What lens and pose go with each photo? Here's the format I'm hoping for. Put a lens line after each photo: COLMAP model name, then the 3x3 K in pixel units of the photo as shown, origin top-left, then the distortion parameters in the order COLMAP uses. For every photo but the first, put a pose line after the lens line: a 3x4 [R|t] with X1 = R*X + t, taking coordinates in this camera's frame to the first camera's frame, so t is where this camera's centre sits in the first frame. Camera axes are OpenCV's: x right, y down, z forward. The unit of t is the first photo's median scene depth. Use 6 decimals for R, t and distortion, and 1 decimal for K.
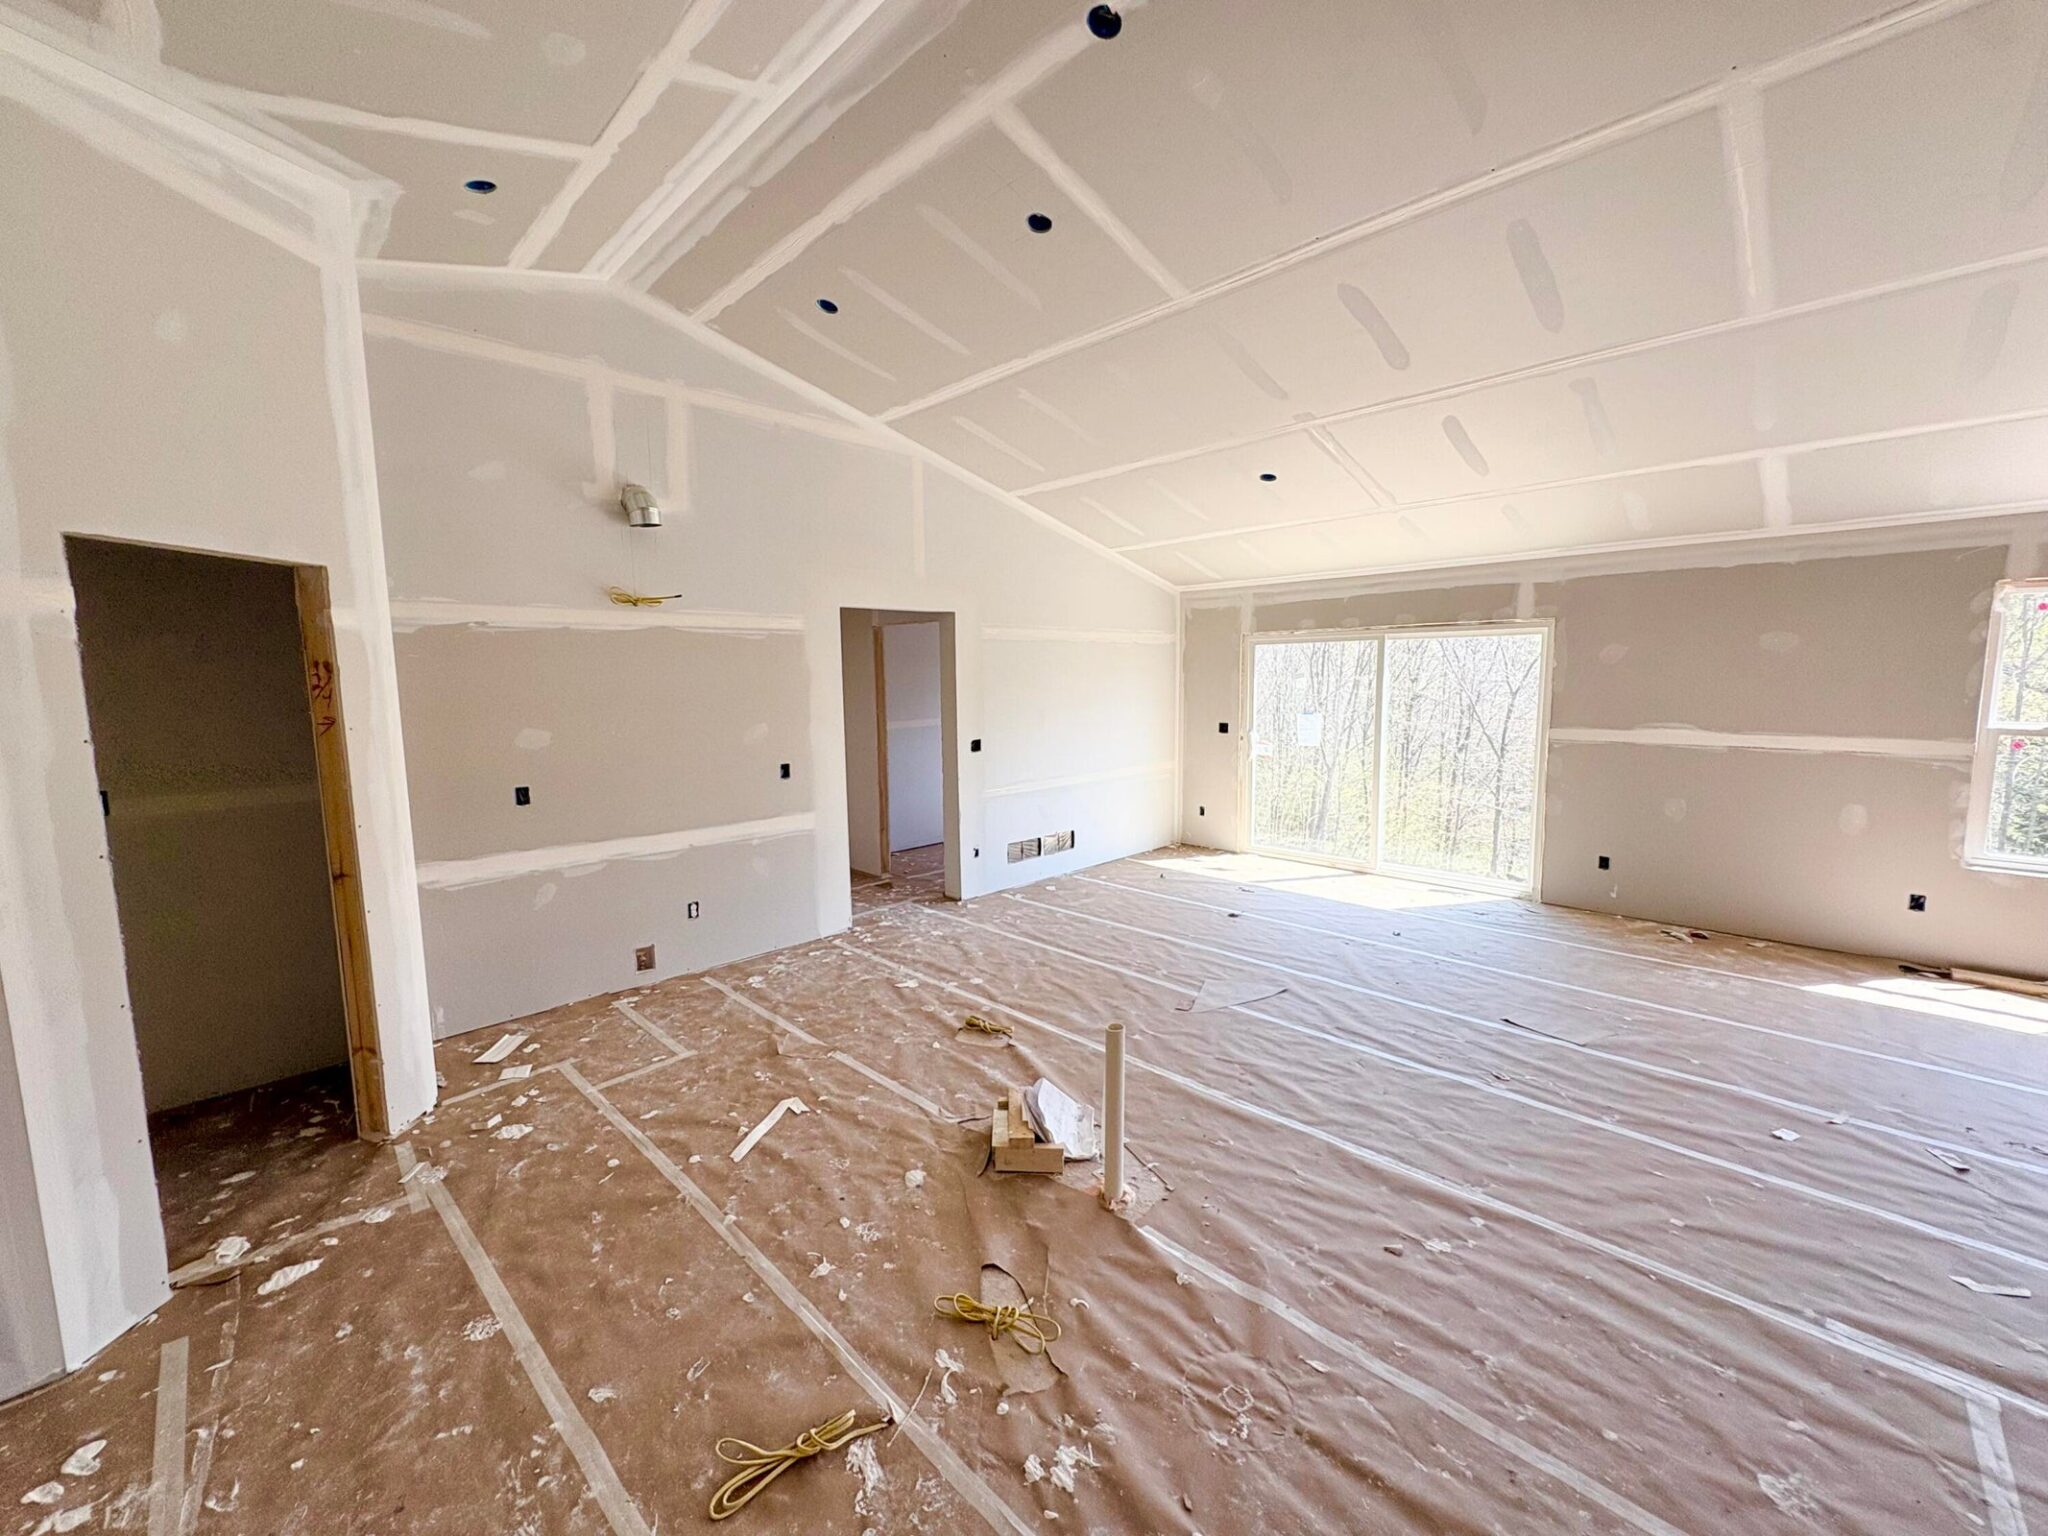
lens RADIAL K [[808.5, 0, 1019.5], [0, 808.5, 767.6], [0, 0, 1]] dist [0.001882, -0.000210]
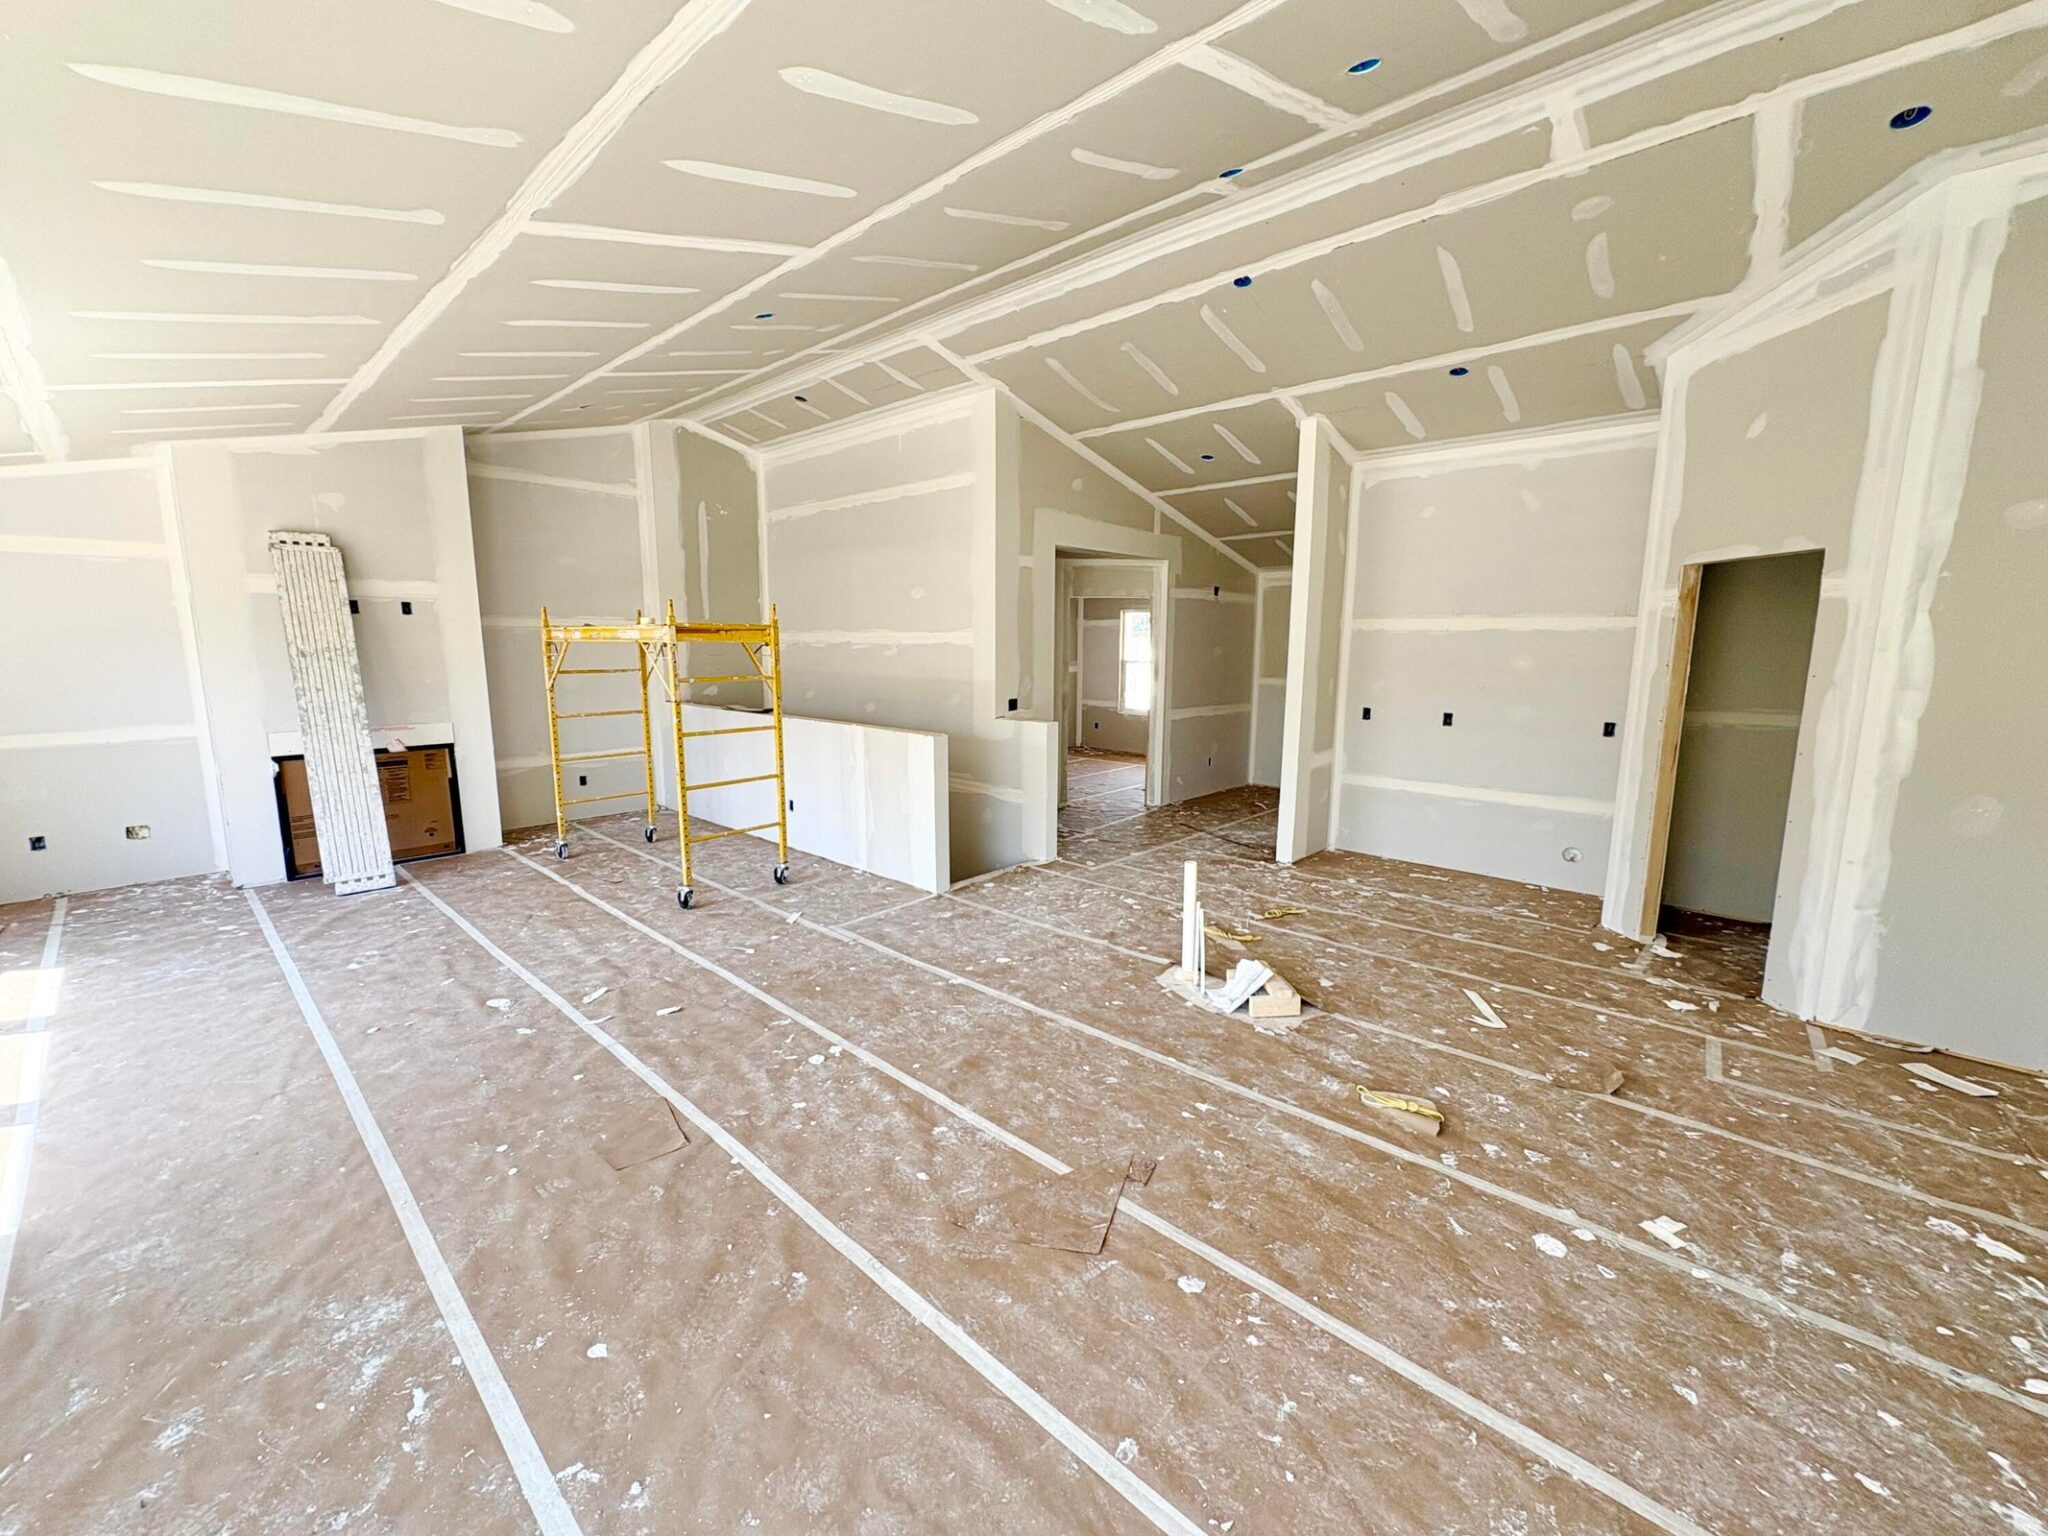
lens RADIAL K [[811.4, 0, 1013.8], [0, 811.4, 768.0], [0, 0, 1]] dist [-0.000835, 0.000050]
pose [[-0.999135, 0.014375, -0.039031, 0.379271], [0.003352, 0.963155, 0.268926, -0.205106], [0.041459, 0.268562, -0.962370, 1.778773]]
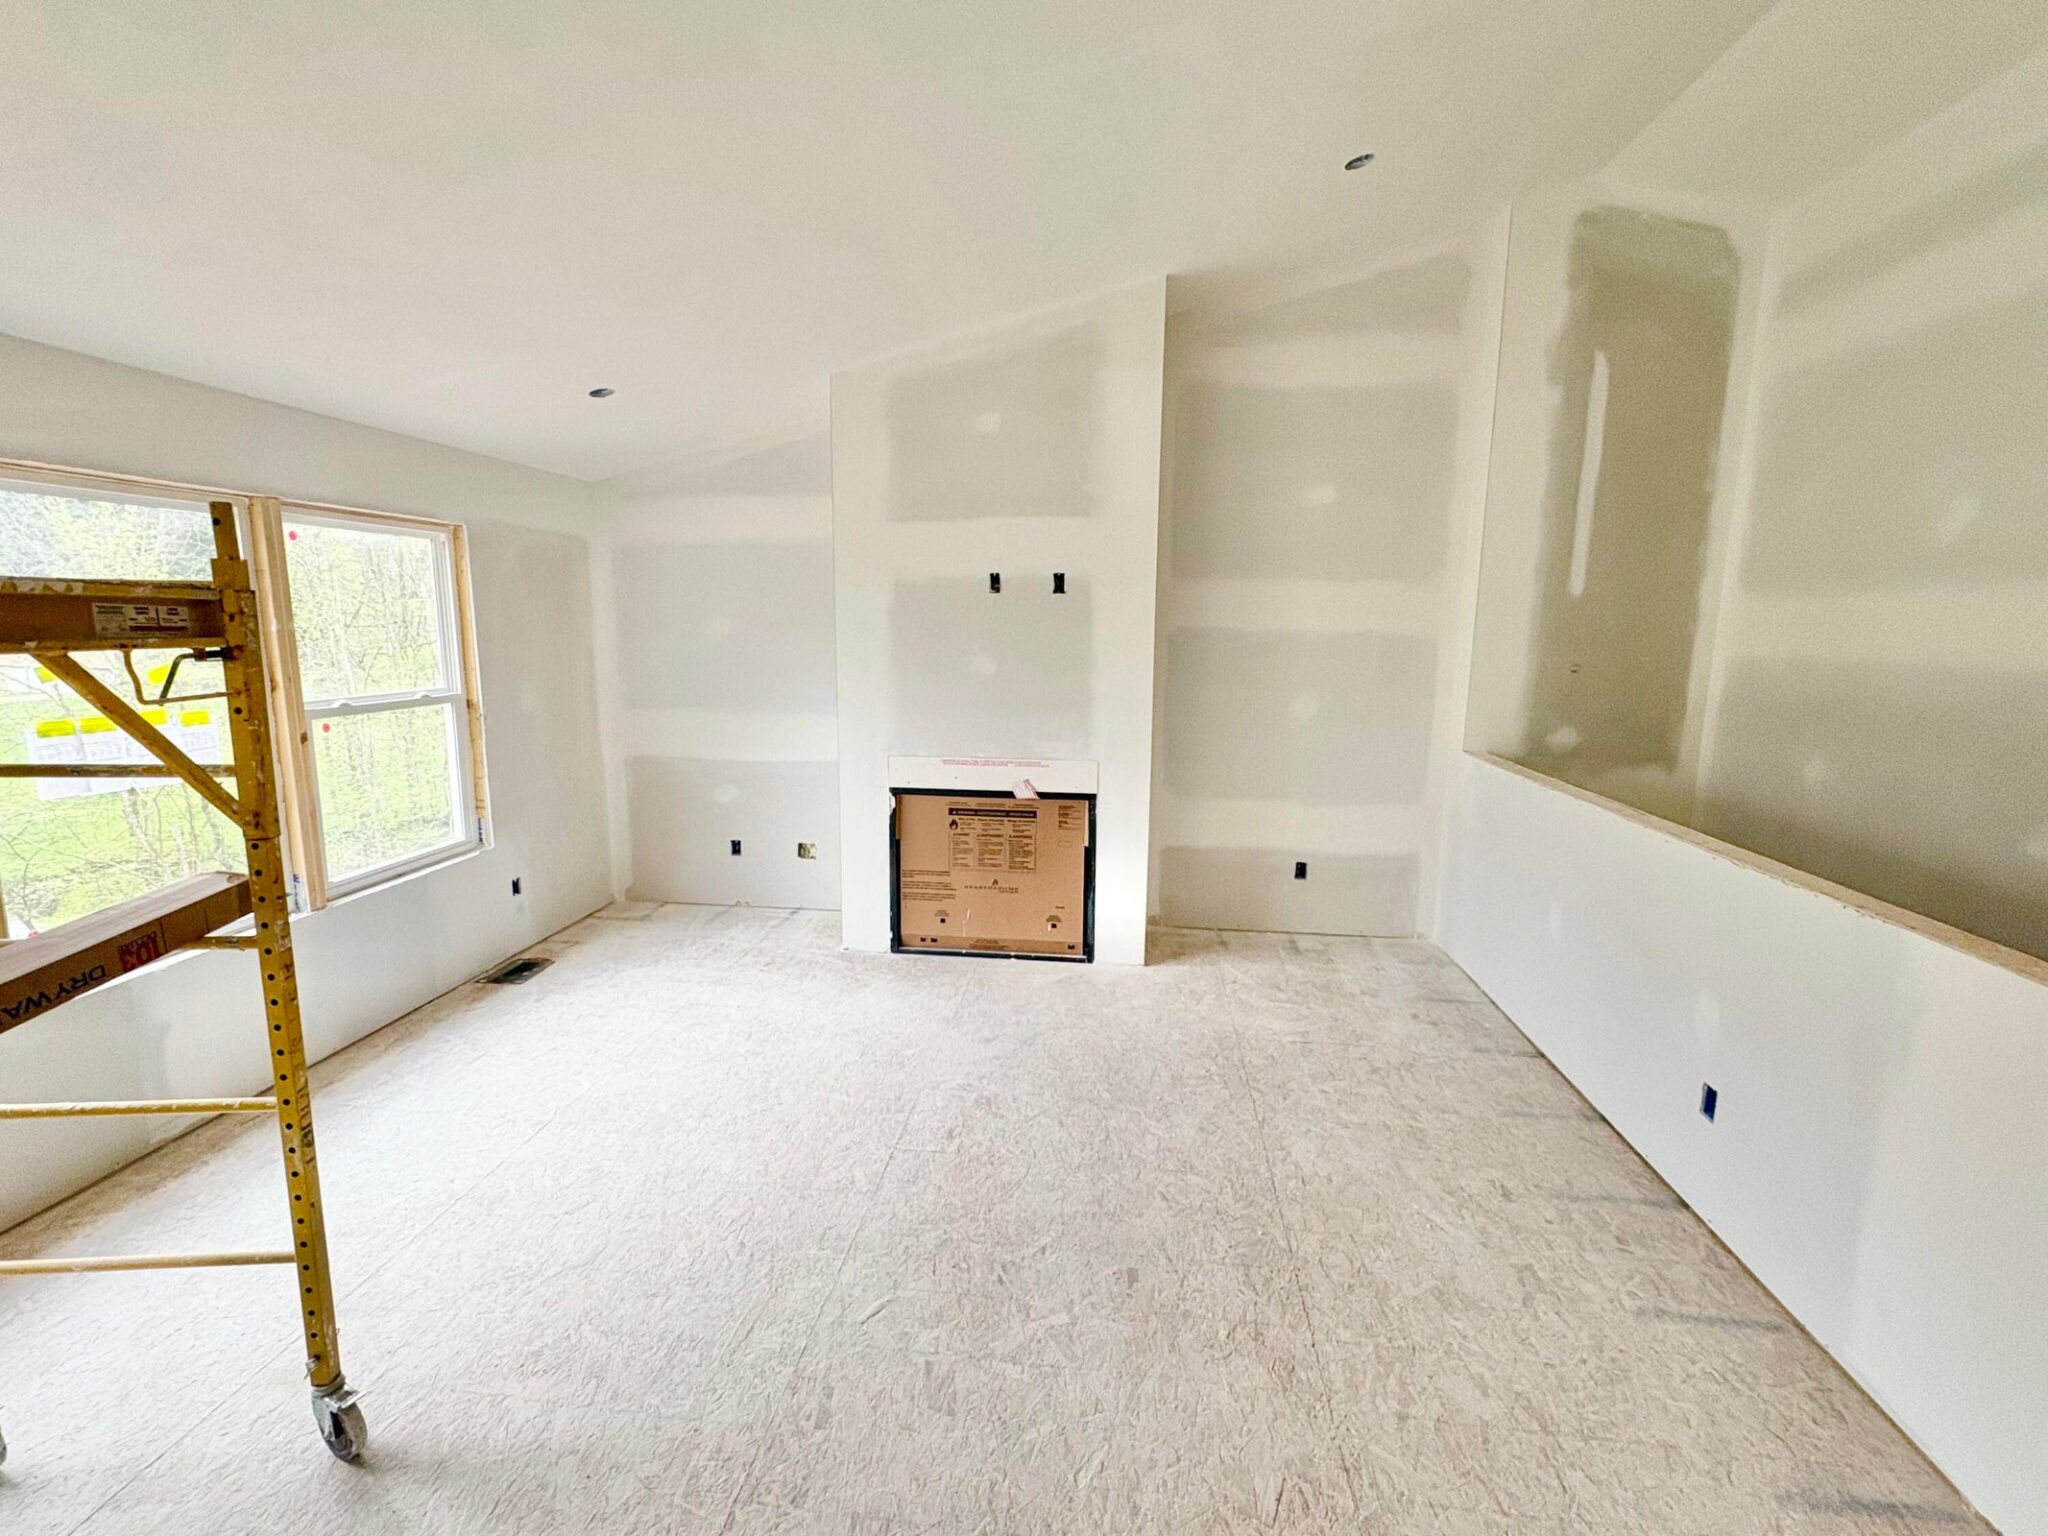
lens RADIAL K [[915.6, 0, 1024.0], [0, 915.6, 768.0], [0, 0, 1]] dist [0.002216, 0.000770]
pose [[-0.619488, -0.107934, 0.777551, 0.608782], [0.089071, 0.974441, 0.206229, -0.091111], [-0.779937, 0.197014, -0.594041, 0.832508]]
